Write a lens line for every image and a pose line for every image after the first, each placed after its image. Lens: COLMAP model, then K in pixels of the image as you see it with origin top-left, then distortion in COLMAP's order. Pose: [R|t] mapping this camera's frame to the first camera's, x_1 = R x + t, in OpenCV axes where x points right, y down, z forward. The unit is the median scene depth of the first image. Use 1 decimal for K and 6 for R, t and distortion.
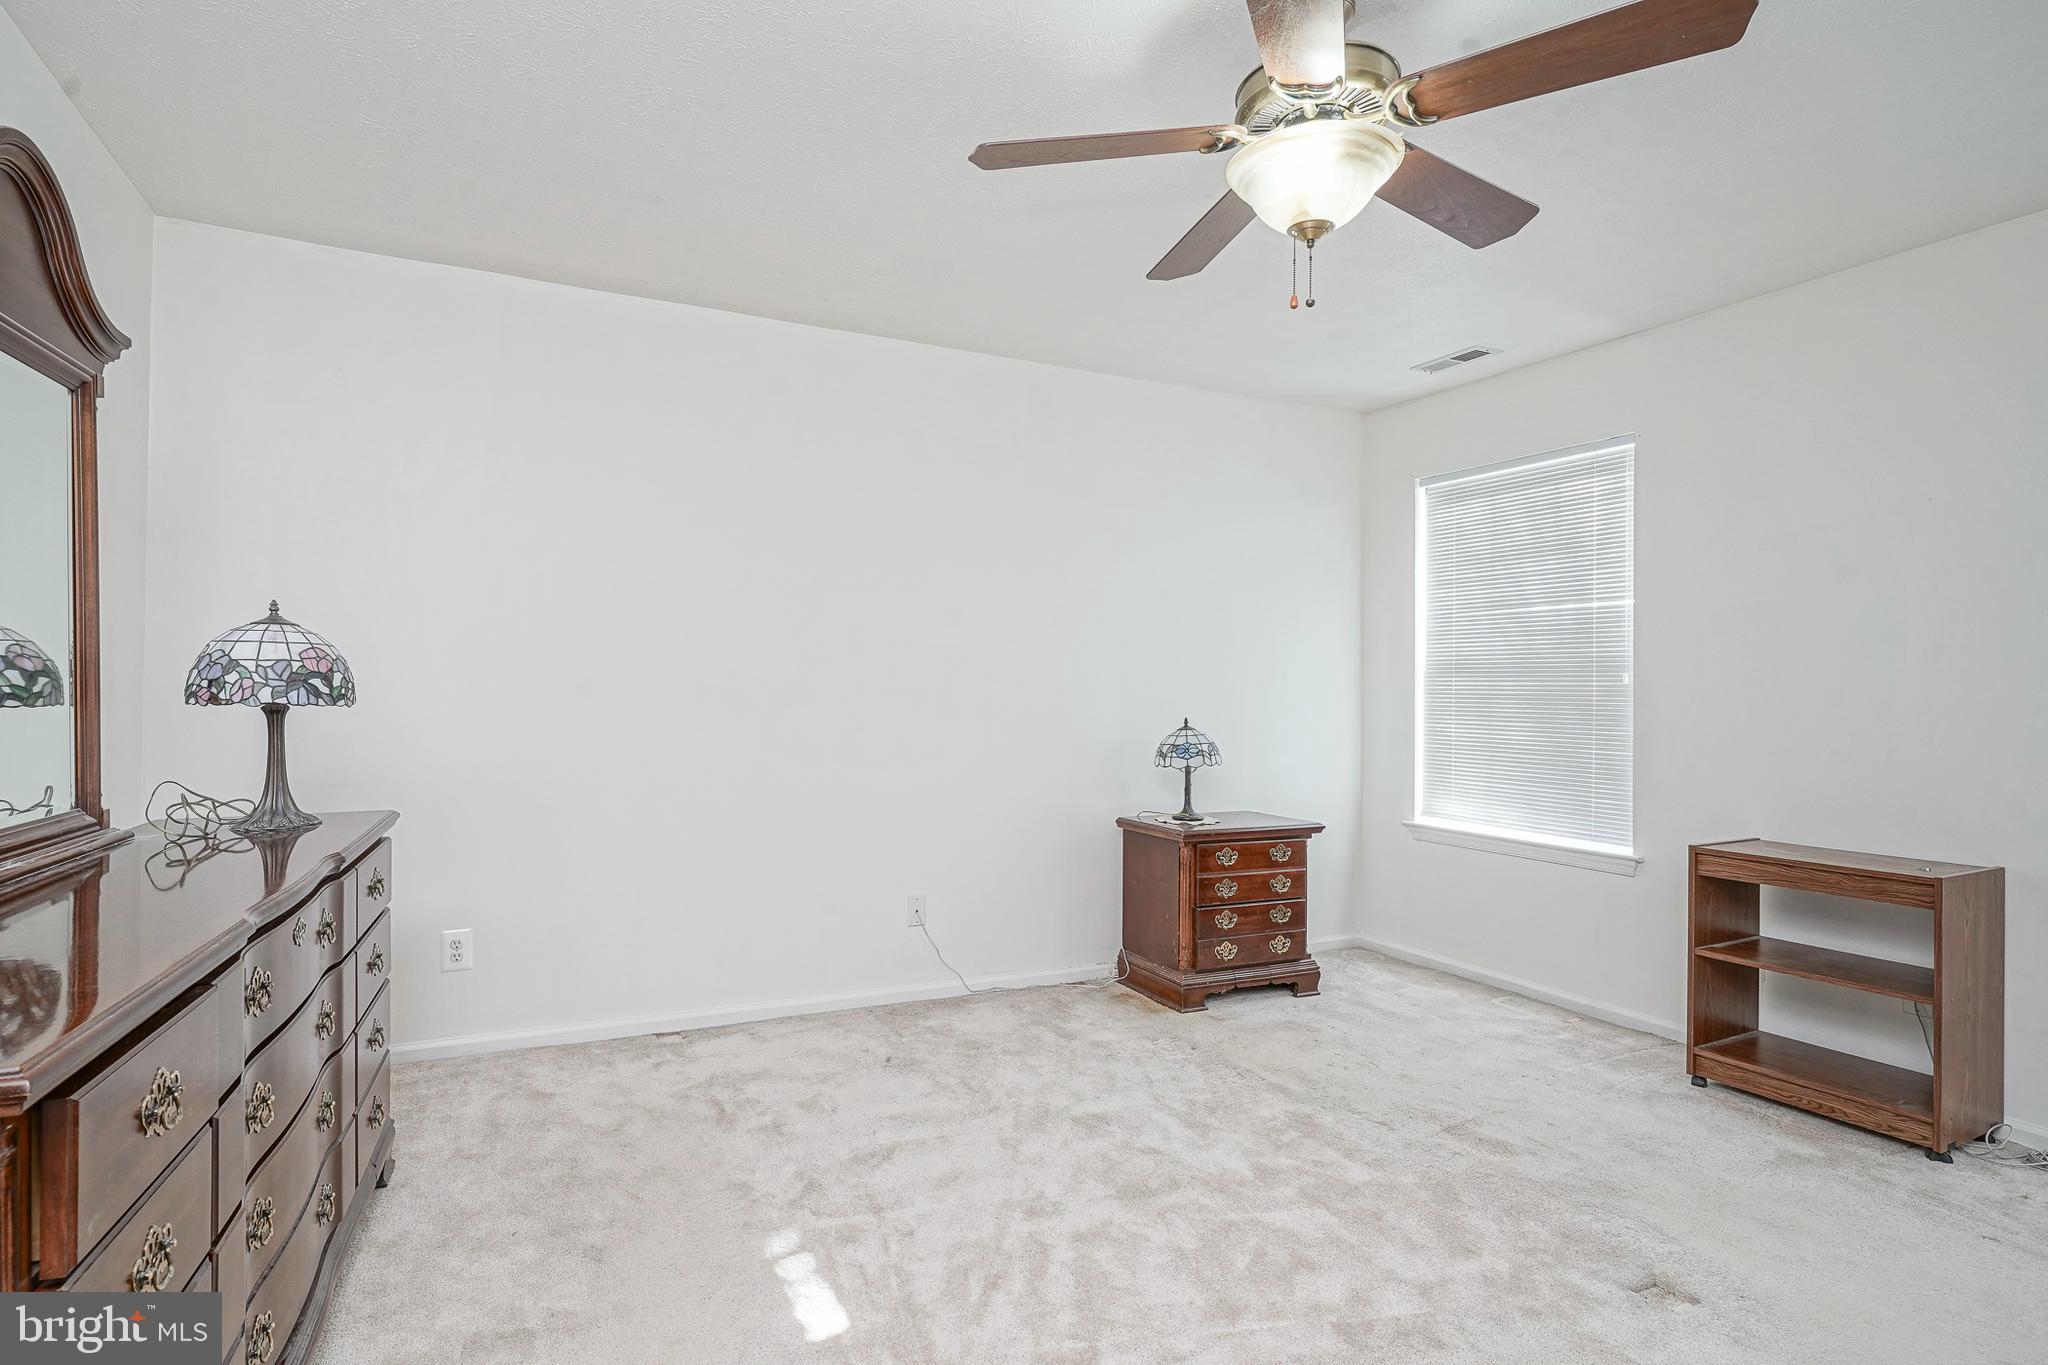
lens RADIAL K [[1036.3, 0, 1025.9], [0, 1036.3, 678.1], [0, 0, 1]] dist [-0.003164, 0.002926]
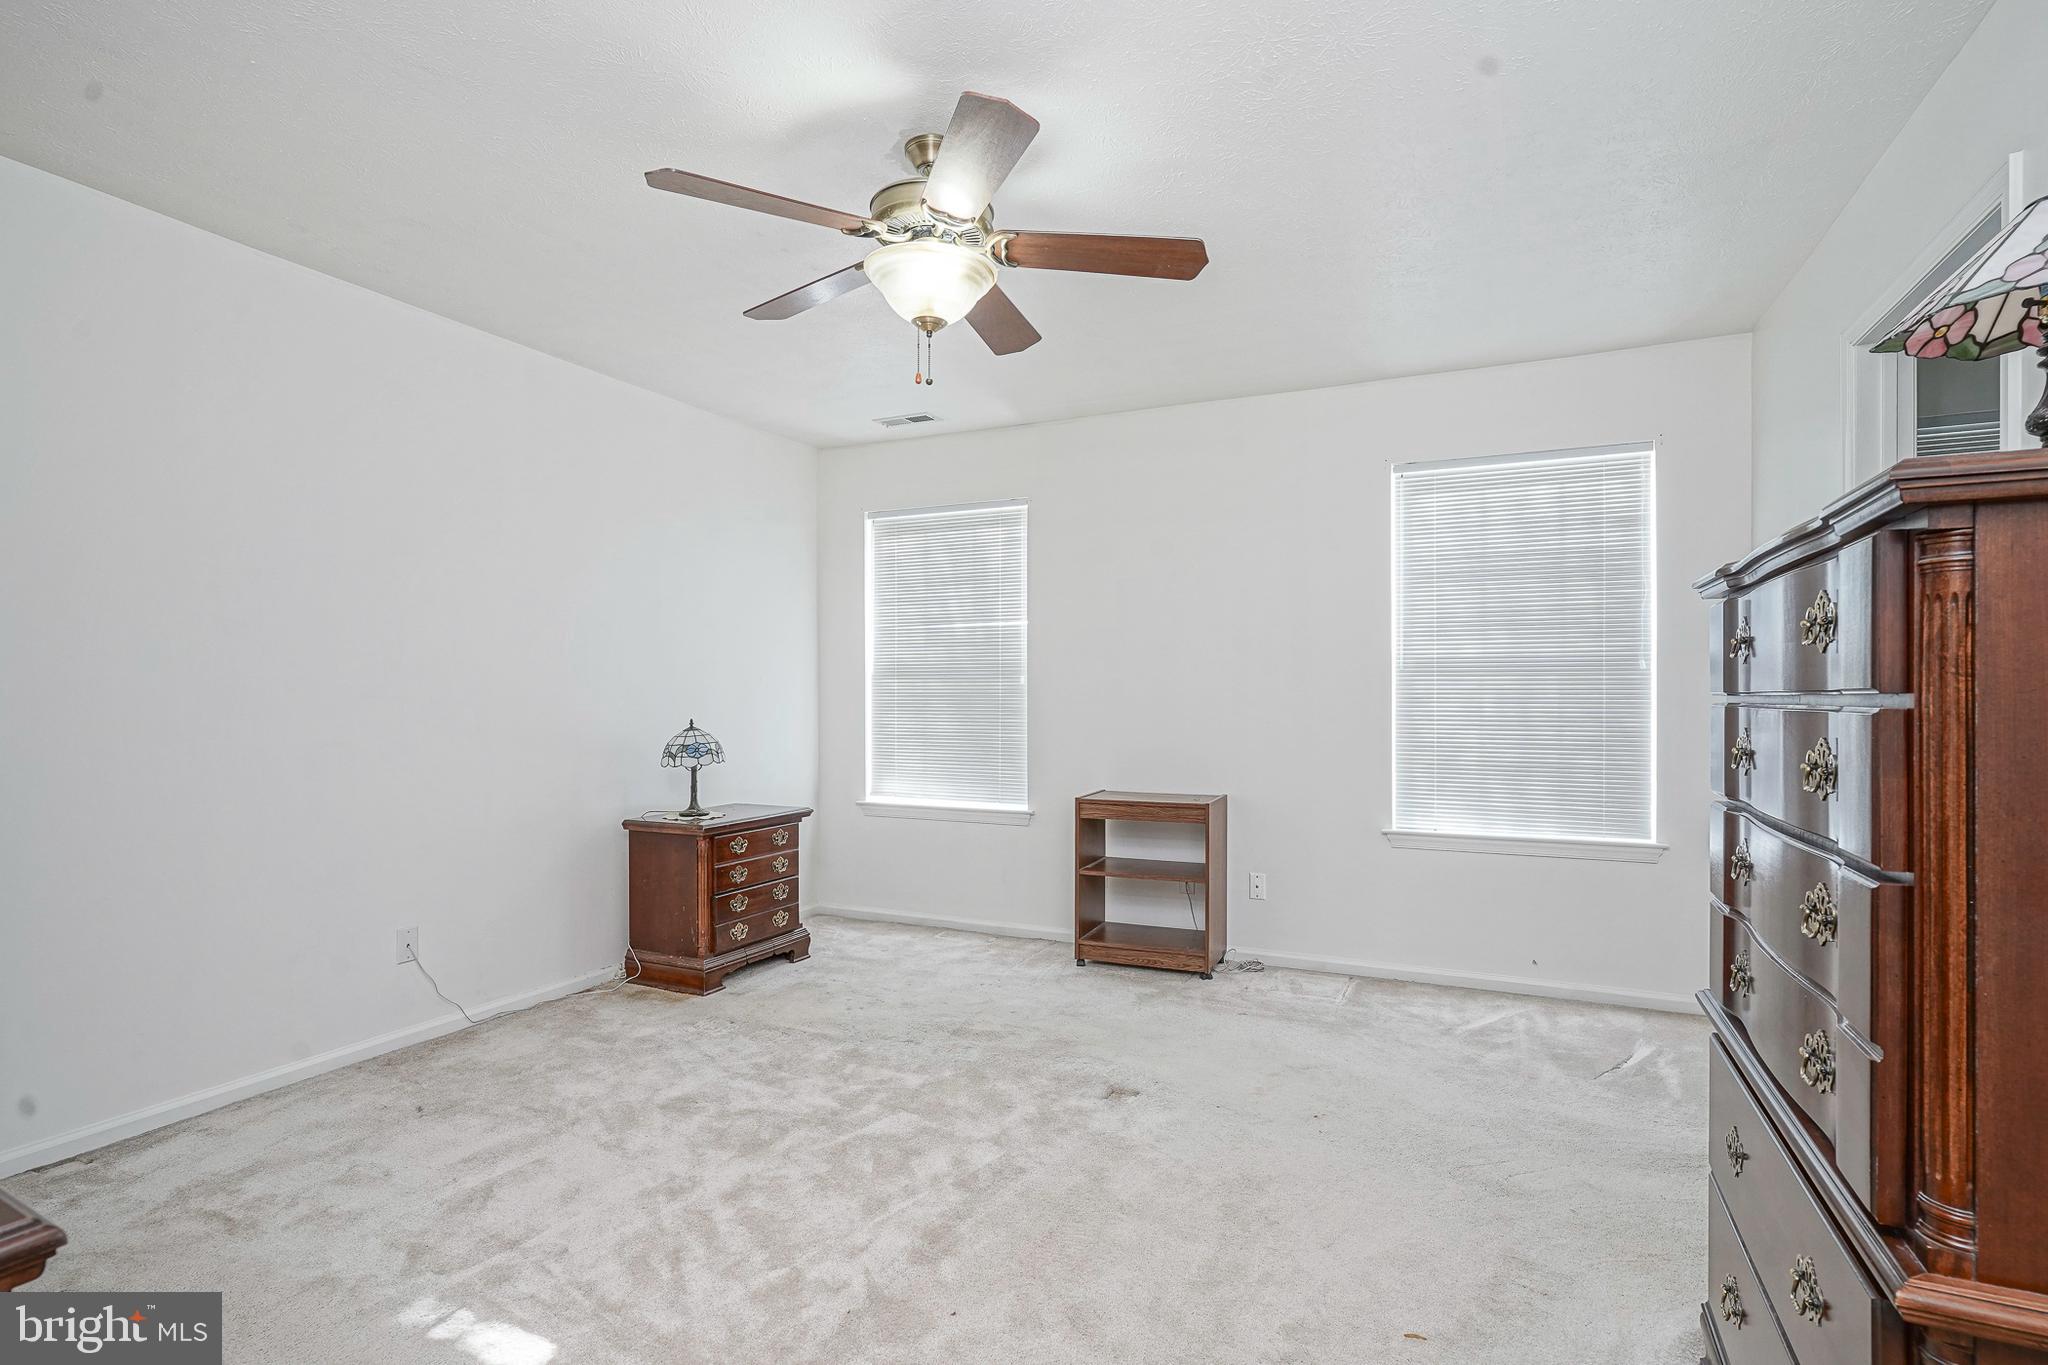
lens RADIAL K [[1036.3, 0, 1023.4], [0, 1036.3, 689.0], [0, 0, 1]] dist [-0.003164, 0.002926]
pose [[0.749497, -0.009283, 0.661943, -0.357085], [0.002734, 0.999937, 0.010926, -0.002877], [-0.662002, -0.006379, 0.749475, -0.013071]]
